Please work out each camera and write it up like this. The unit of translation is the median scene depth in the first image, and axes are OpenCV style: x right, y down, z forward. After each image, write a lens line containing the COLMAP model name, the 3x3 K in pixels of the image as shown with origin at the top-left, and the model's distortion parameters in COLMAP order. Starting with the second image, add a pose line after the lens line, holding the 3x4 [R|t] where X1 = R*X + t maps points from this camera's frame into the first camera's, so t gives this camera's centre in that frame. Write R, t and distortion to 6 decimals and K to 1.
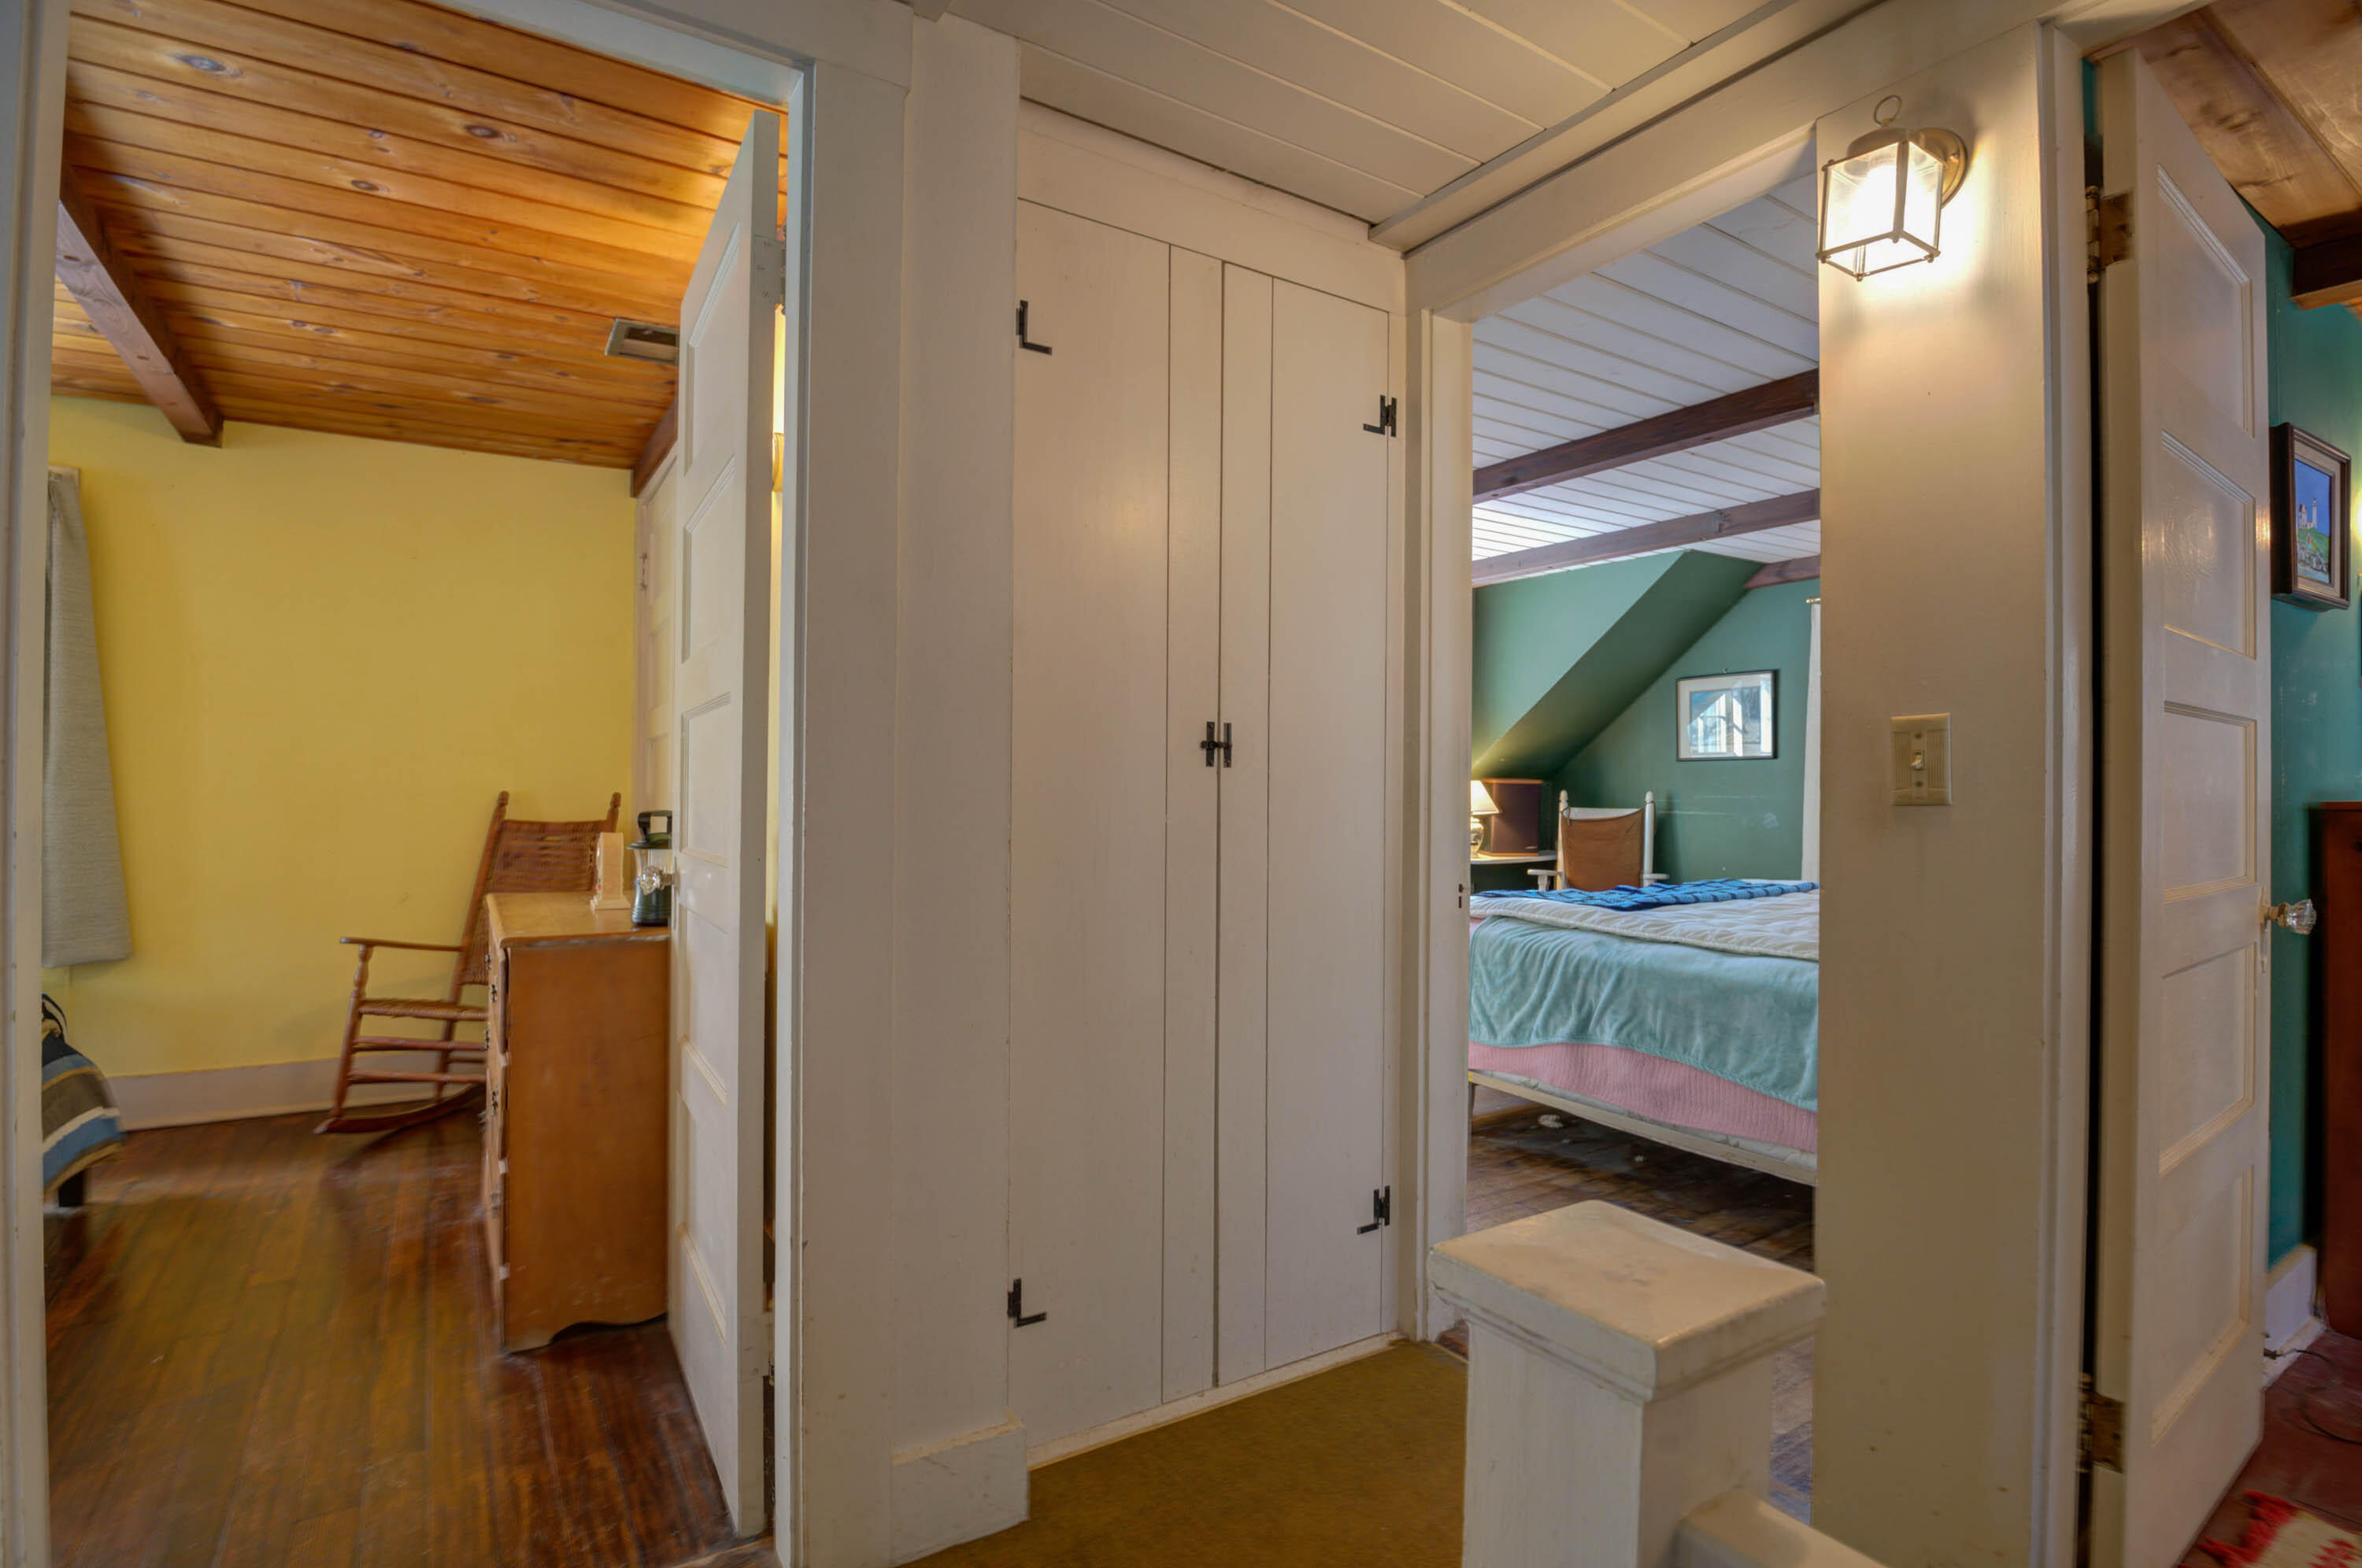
lens RADIAL K [[1153.7, 0, 1191.8], [0, 1153.7, 788.6], [0, 0, 1]] dist [-0.017858, -0.010920]
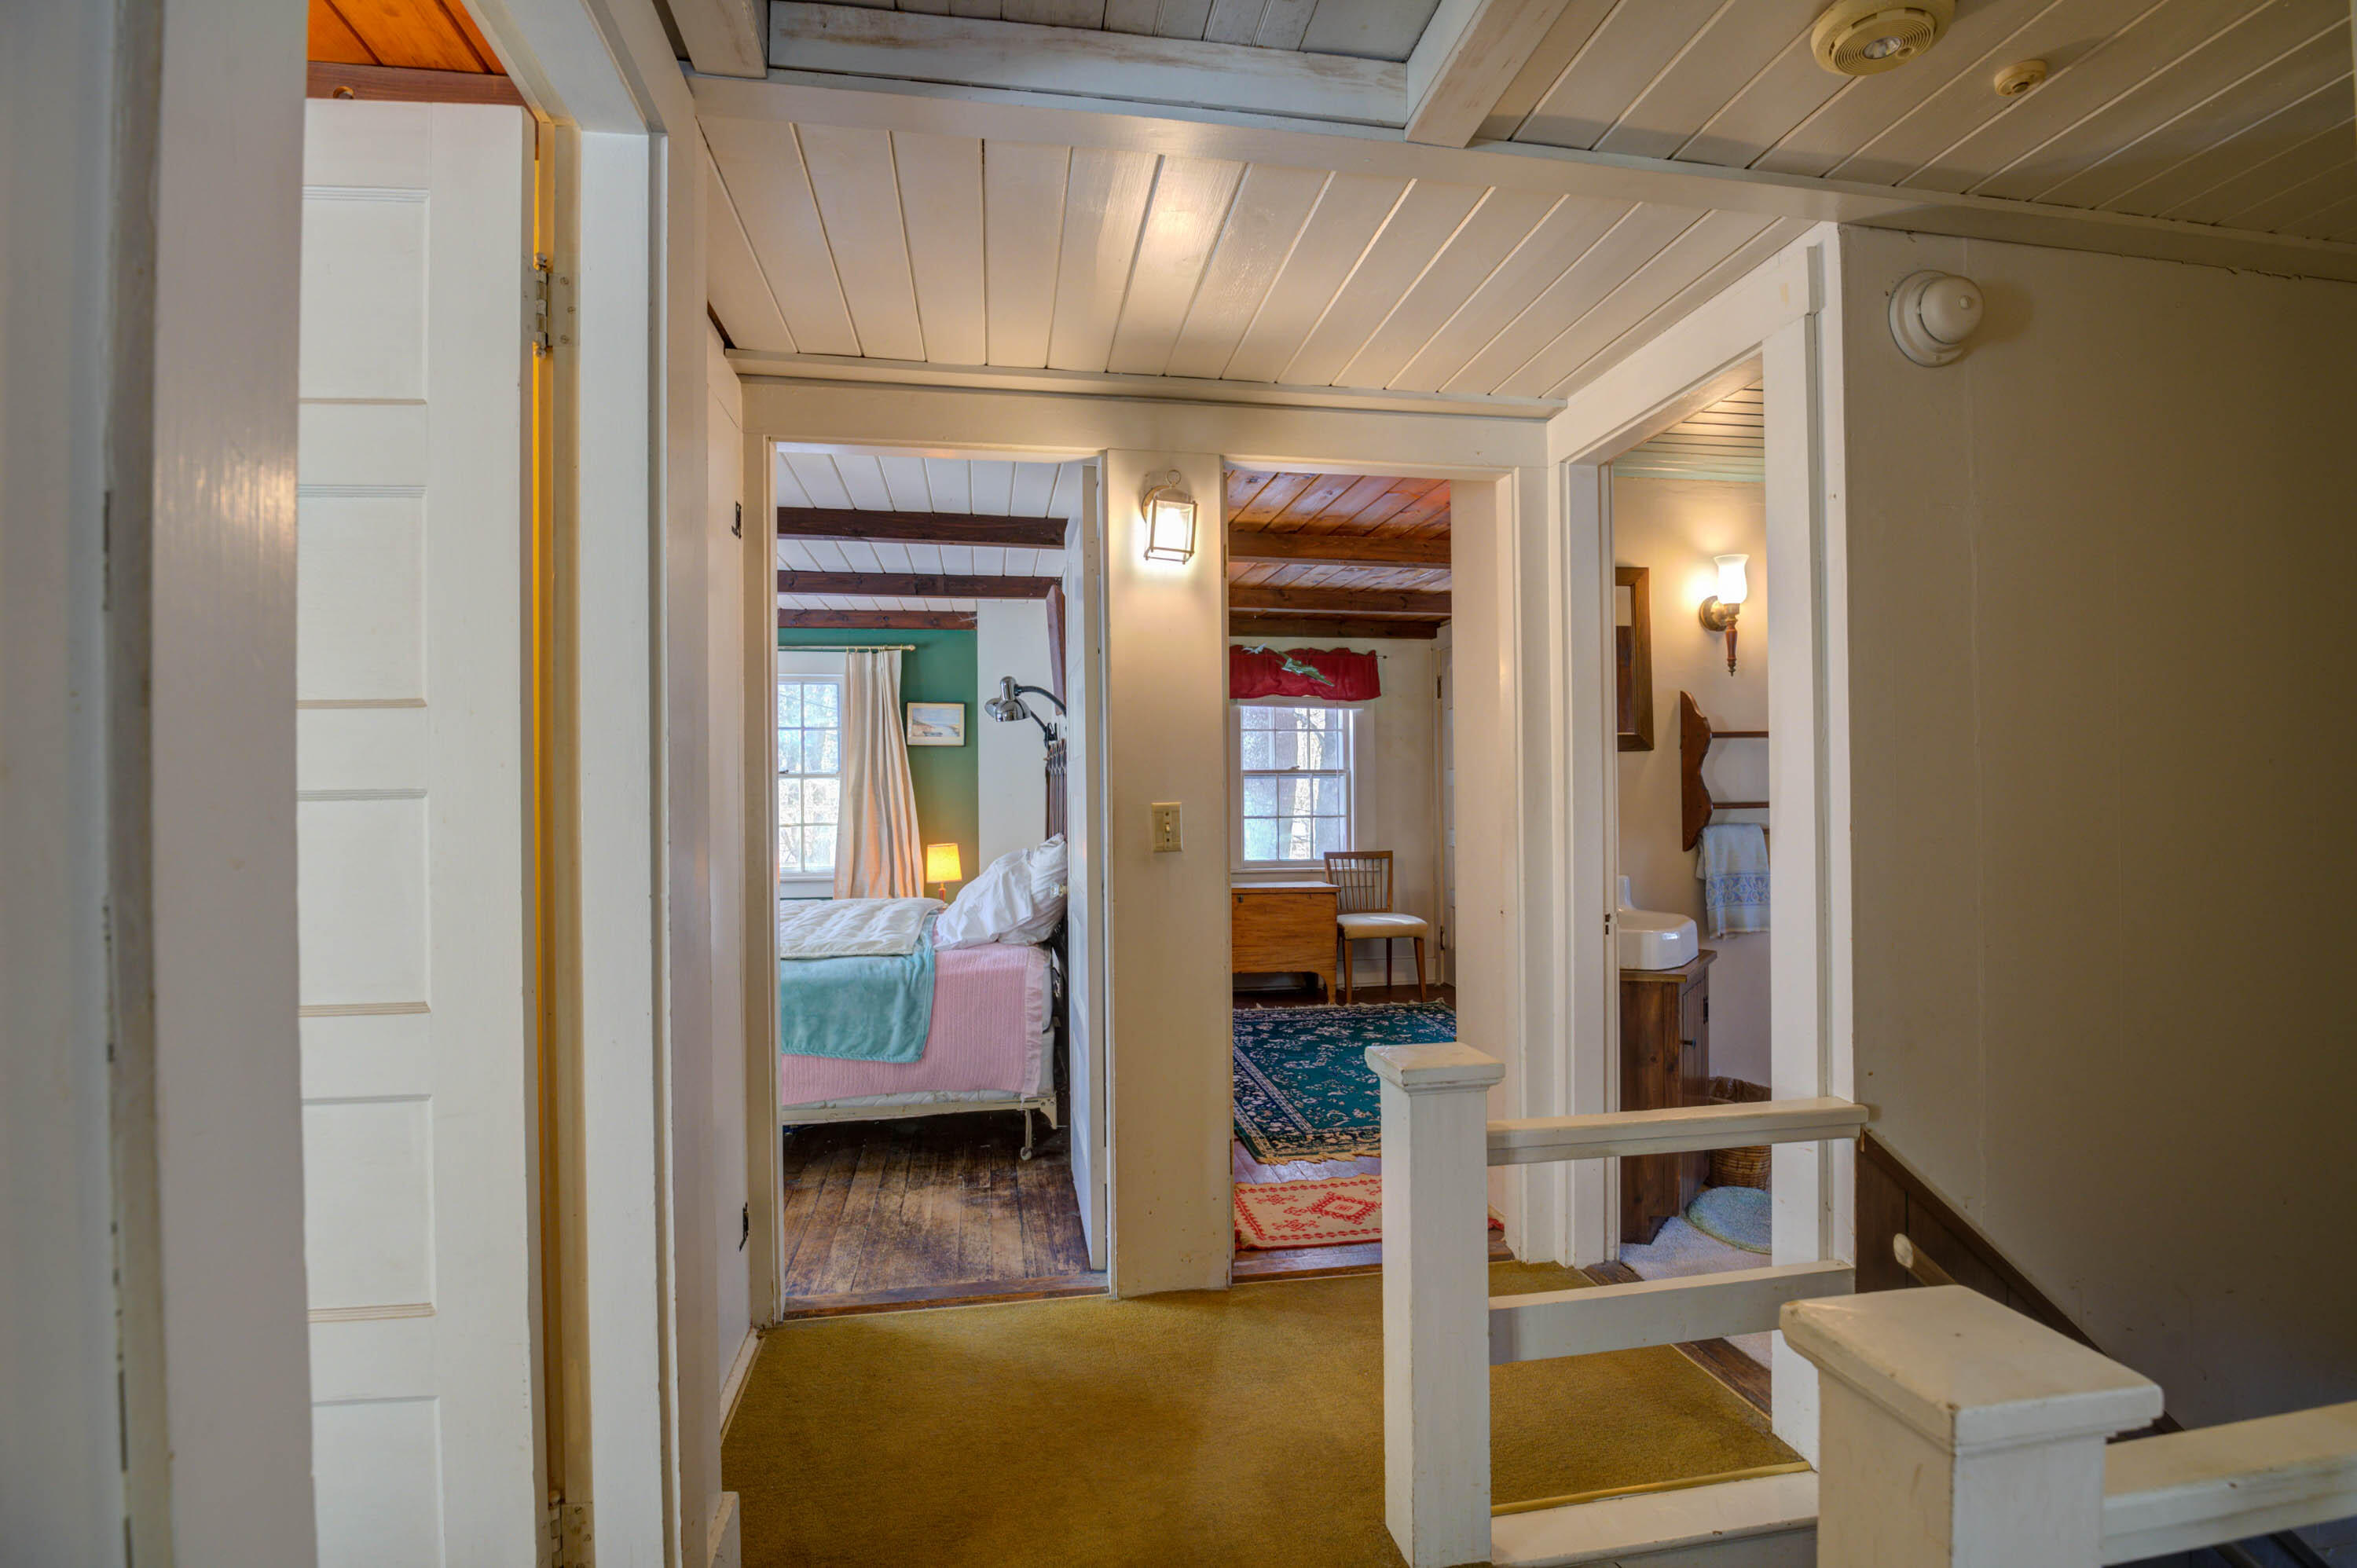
lens RADIAL K [[1151.3, 0, 1189.2], [0, 1151.3, 788.6], [0, 0, 1]] dist [-0.017858, -0.010920]
pose [[0.388737, -0.012576, 0.921263, -0.589056], [0.010442, 0.999903, 0.009243, -0.057754], [-0.921290, 0.006027, 0.388830, 0.135176]]
